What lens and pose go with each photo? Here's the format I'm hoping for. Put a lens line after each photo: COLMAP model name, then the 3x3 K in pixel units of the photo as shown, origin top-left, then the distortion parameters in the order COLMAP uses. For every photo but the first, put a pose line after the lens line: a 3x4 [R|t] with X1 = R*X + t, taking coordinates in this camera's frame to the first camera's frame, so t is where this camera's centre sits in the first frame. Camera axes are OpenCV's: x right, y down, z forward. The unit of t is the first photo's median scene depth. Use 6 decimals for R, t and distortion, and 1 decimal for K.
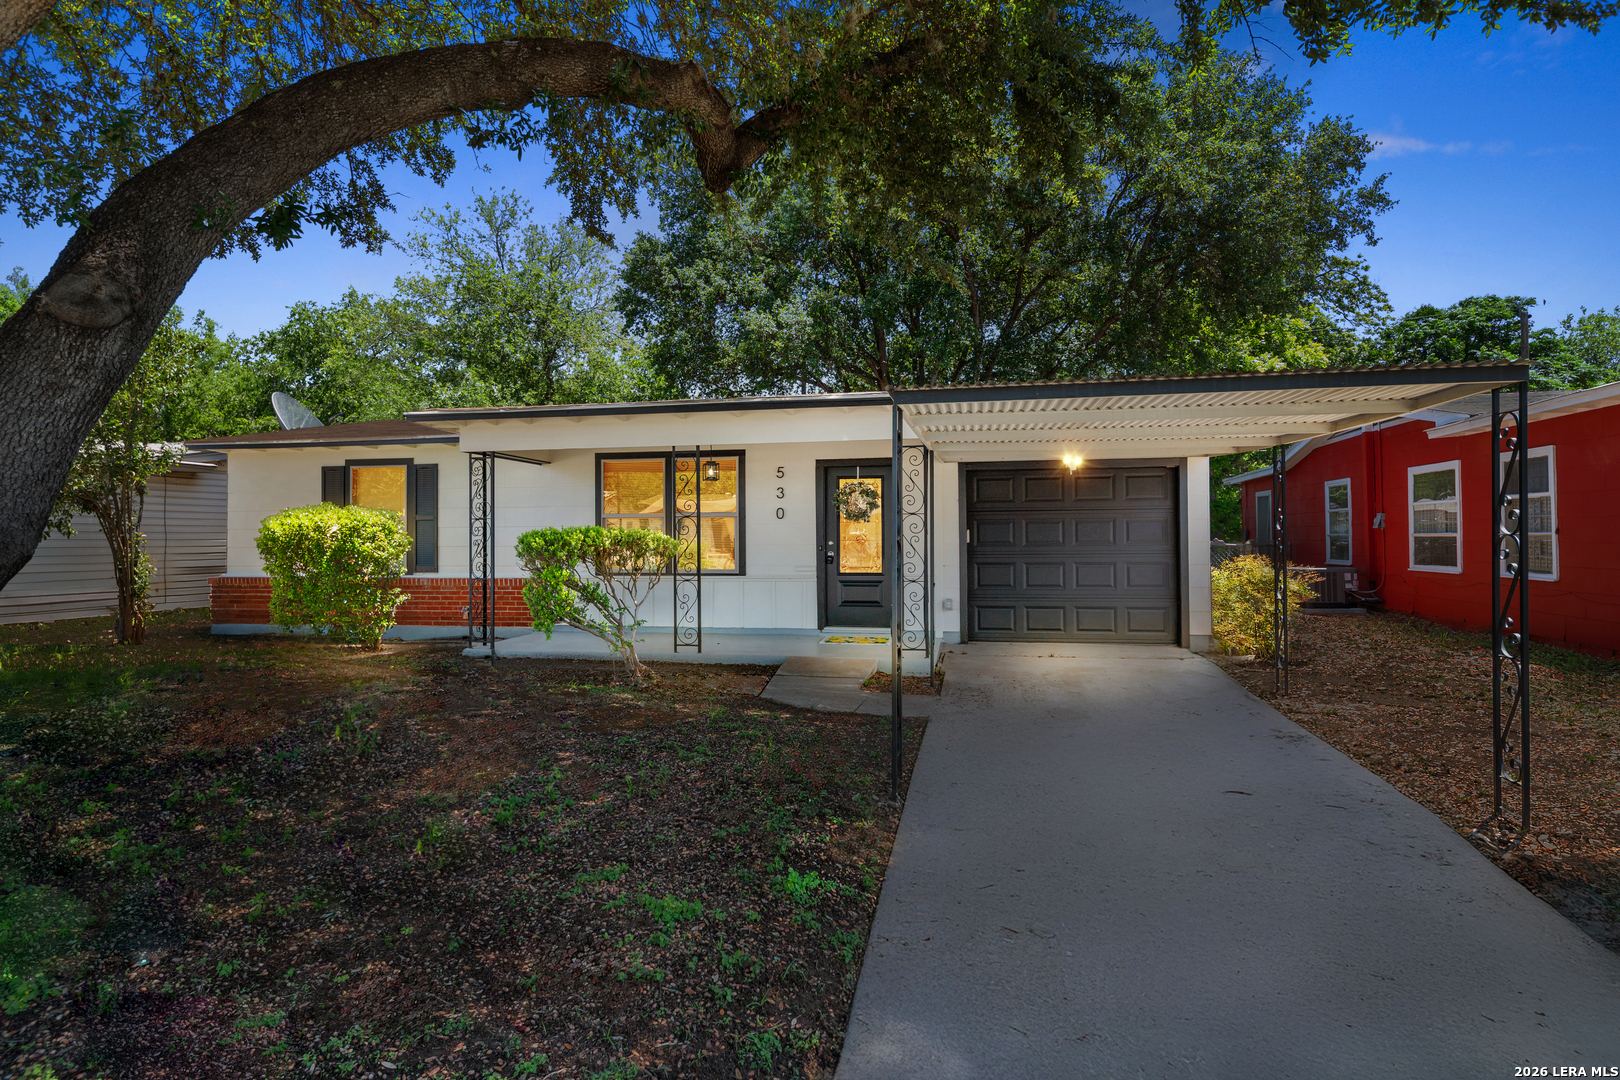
lens RADIAL K [[906.1, 0, 786.5], [0, 906.1, 535.4], [0, 0, 1]] dist [-0.001486, 0.000727]
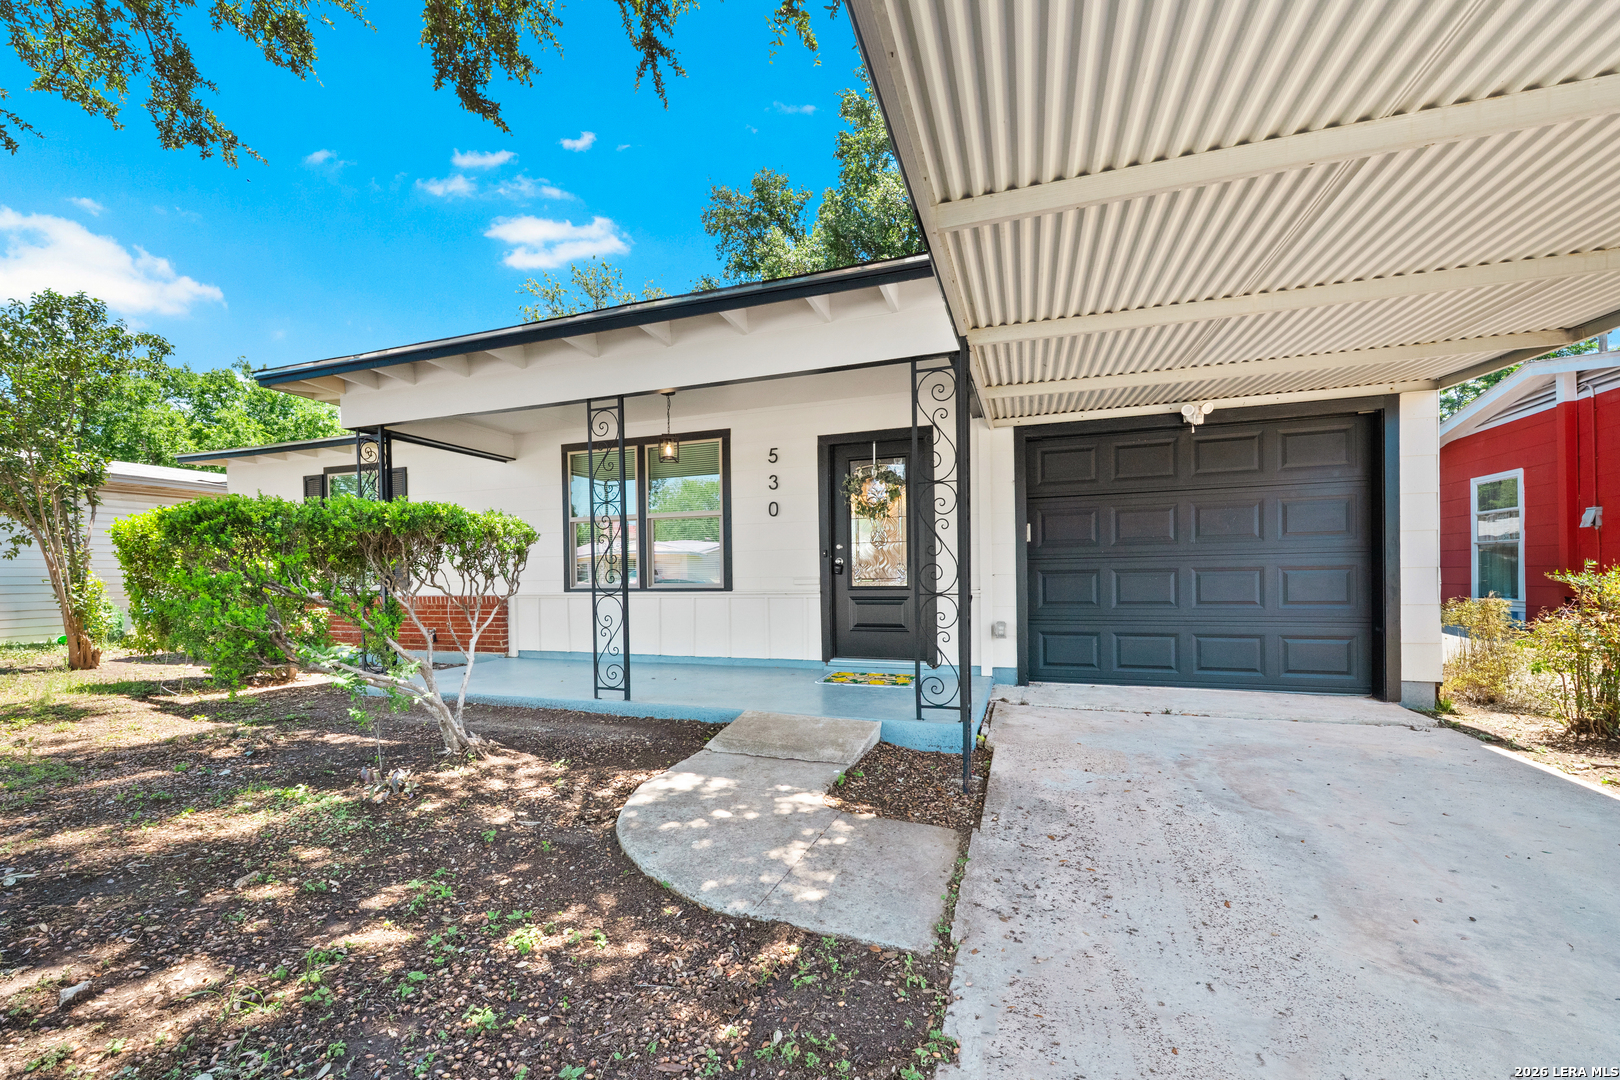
lens RADIAL K [[653.0, 0, 789.3], [0, 653.0, 577.6], [0, 0, 1]] dist [-0.002667, -0.000221]
pose [[0.989653, -0.007007, -0.143310, 0.086494], [0.008684, 0.999901, 0.011082, 0.027967], [0.143218, -0.012211, 0.989616, 0.459751]]
